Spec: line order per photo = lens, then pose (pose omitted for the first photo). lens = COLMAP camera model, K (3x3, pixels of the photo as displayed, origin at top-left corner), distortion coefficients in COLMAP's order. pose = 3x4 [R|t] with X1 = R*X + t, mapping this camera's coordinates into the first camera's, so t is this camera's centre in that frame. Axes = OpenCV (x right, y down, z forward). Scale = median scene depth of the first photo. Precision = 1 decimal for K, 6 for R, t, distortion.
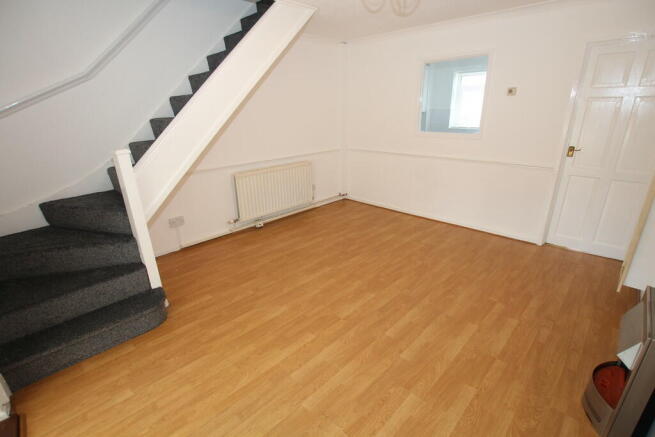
lens RADIAL K [[304.0, 0, 327.0], [0, 304.0, 221.7], [0, 0, 1]] dist [-0.035904, 0.005987]
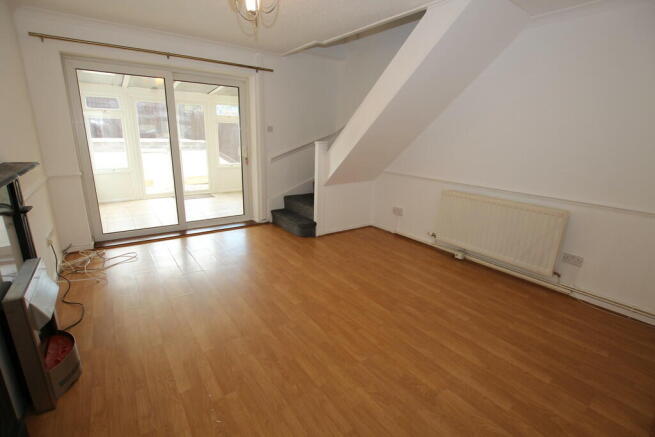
lens RADIAL K [[304.0, 0, 327.0], [0, 304.0, 221.7], [0, 0, 1]] dist [-0.035904, 0.005987]
pose [[-0.161135, 0.284379, -0.945074, 0.746995], [-0.366065, 0.872059, 0.324822, -0.259912], [0.916533, 0.398299, -0.036418, 0.772448]]
